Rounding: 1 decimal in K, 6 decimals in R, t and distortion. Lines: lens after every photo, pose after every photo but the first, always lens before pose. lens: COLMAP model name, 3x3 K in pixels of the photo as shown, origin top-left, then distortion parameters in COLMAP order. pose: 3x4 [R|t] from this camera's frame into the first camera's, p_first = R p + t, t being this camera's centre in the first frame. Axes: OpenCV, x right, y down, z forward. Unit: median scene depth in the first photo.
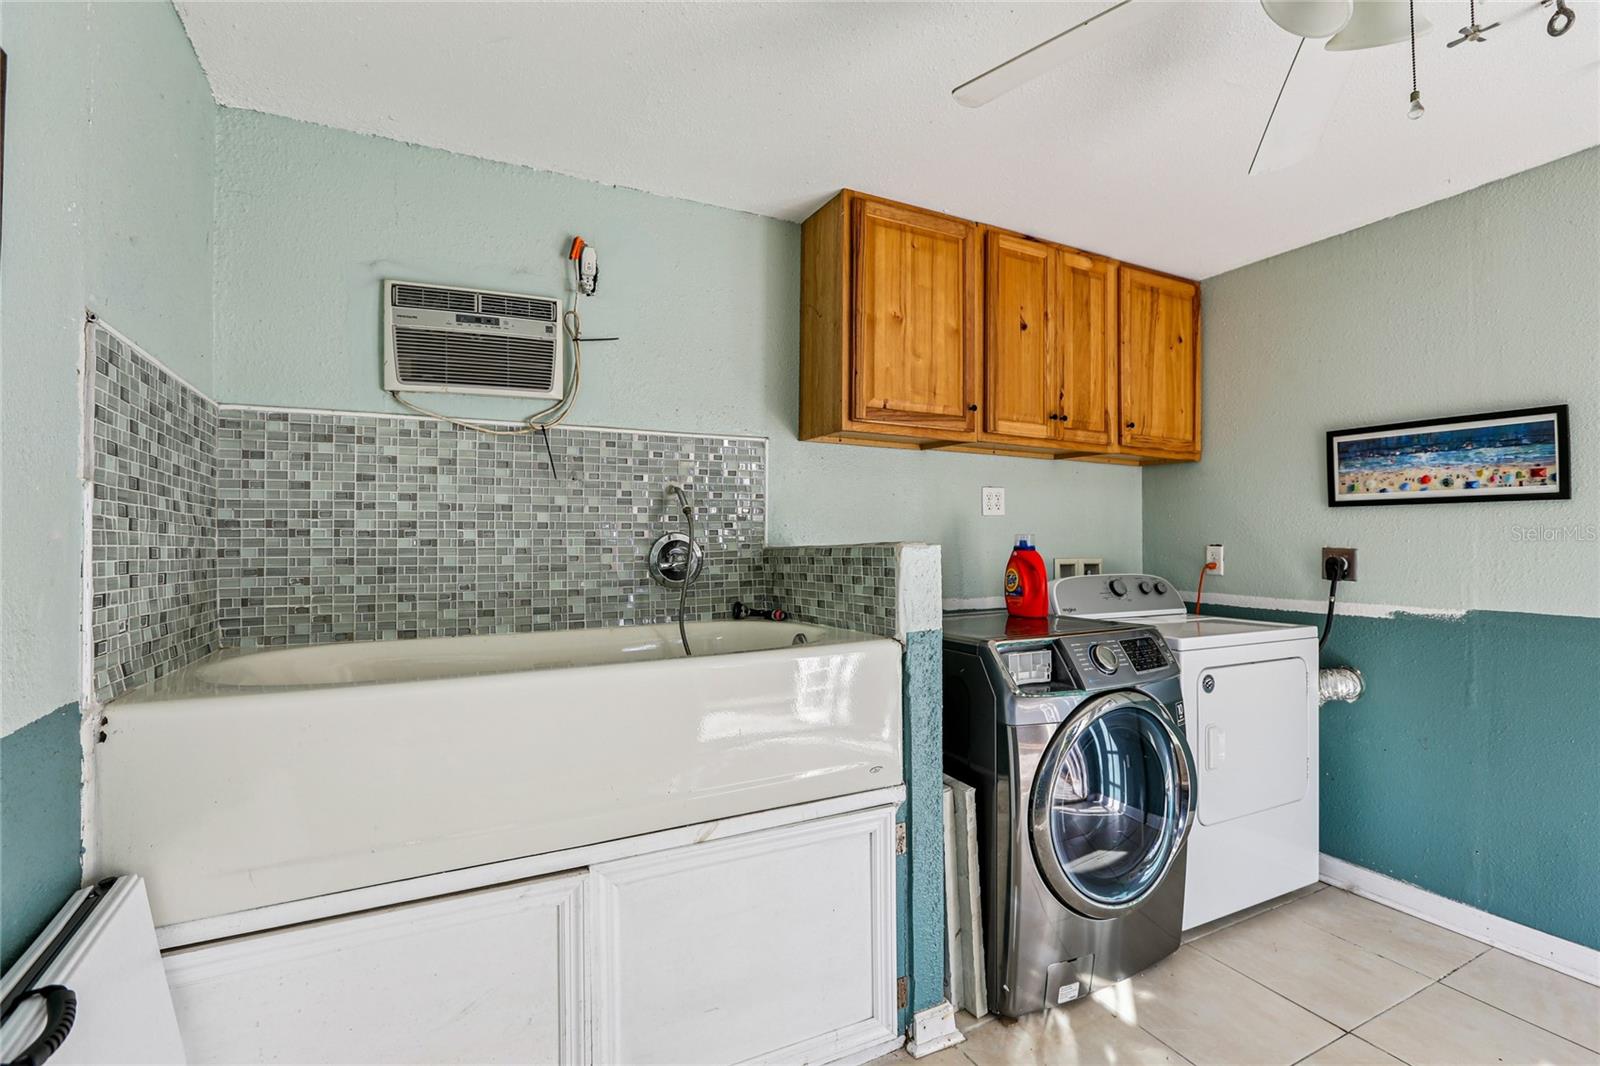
lens RADIAL K [[730.2, 0, 806.2], [0, 730.2, 534.2], [0, 0, 1]] dist [-0.047906, 0.014619]
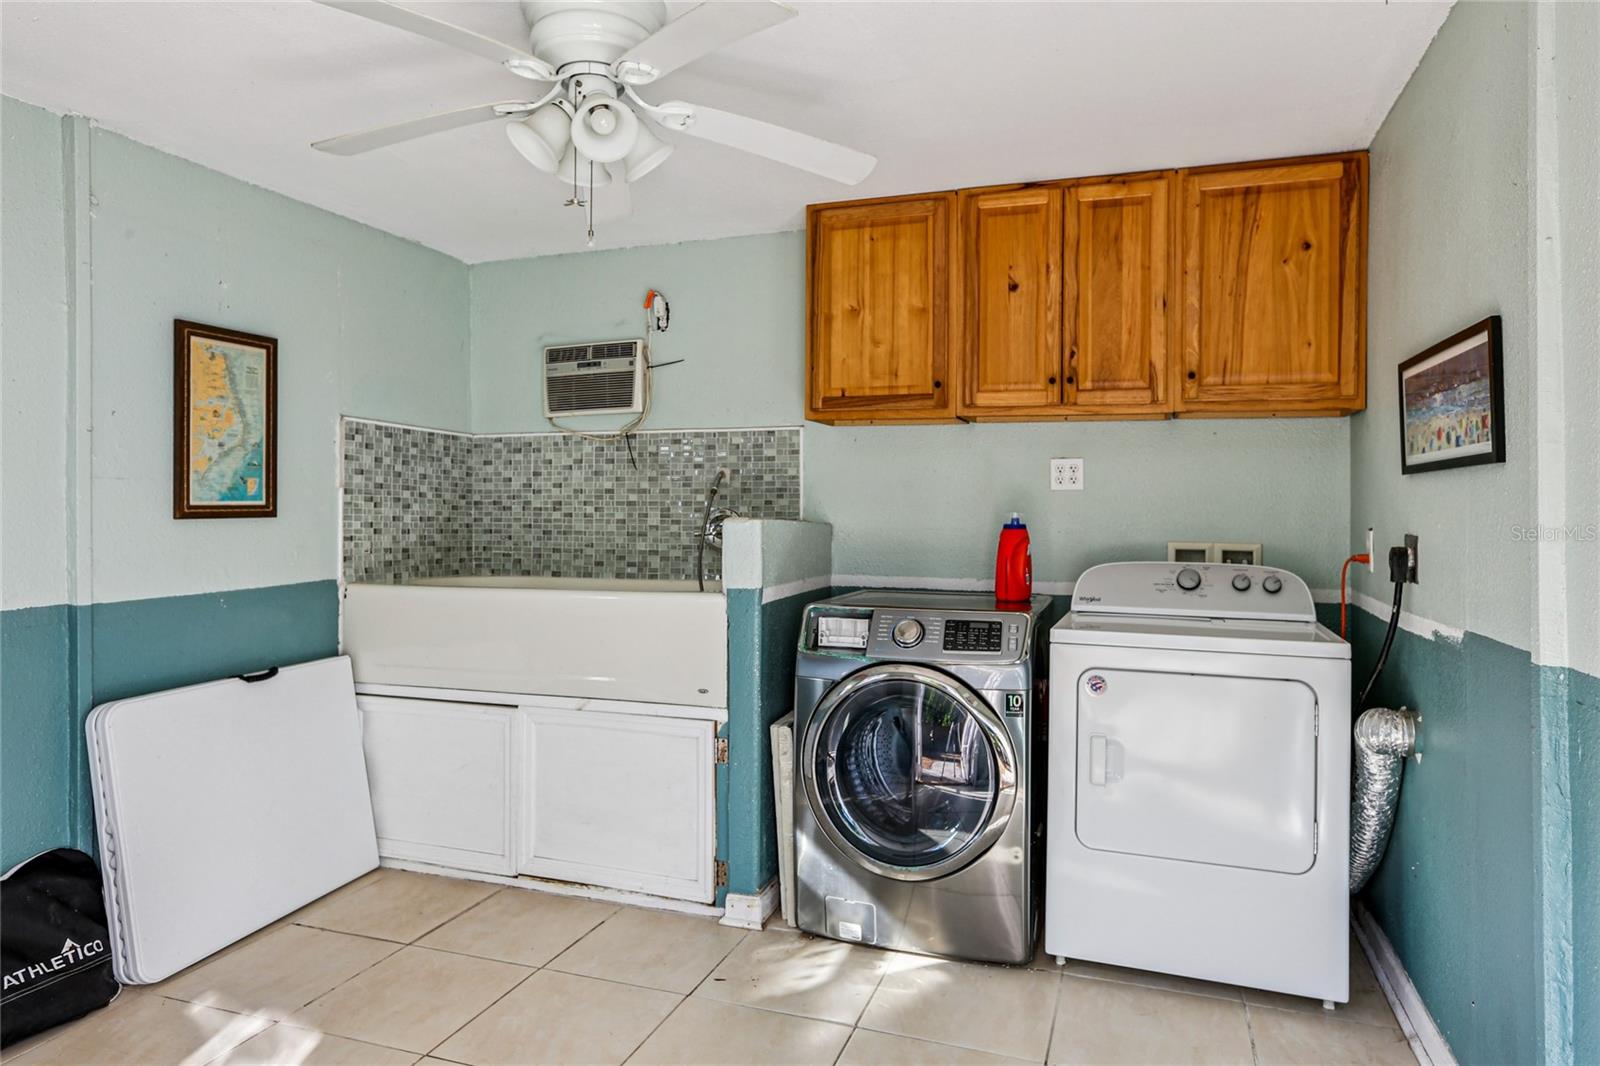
lens RADIAL K [[986.0, 0, 800.5], [0, 986.0, 520.8], [0, 0, 1]] dist [-0.026461, 0.001313]
pose [[0.692199, 0.012716, -0.721594, 1.249917], [-0.002092, 0.999876, 0.015613, -0.008855], [0.721703, -0.009297, 0.692140, -0.082571]]
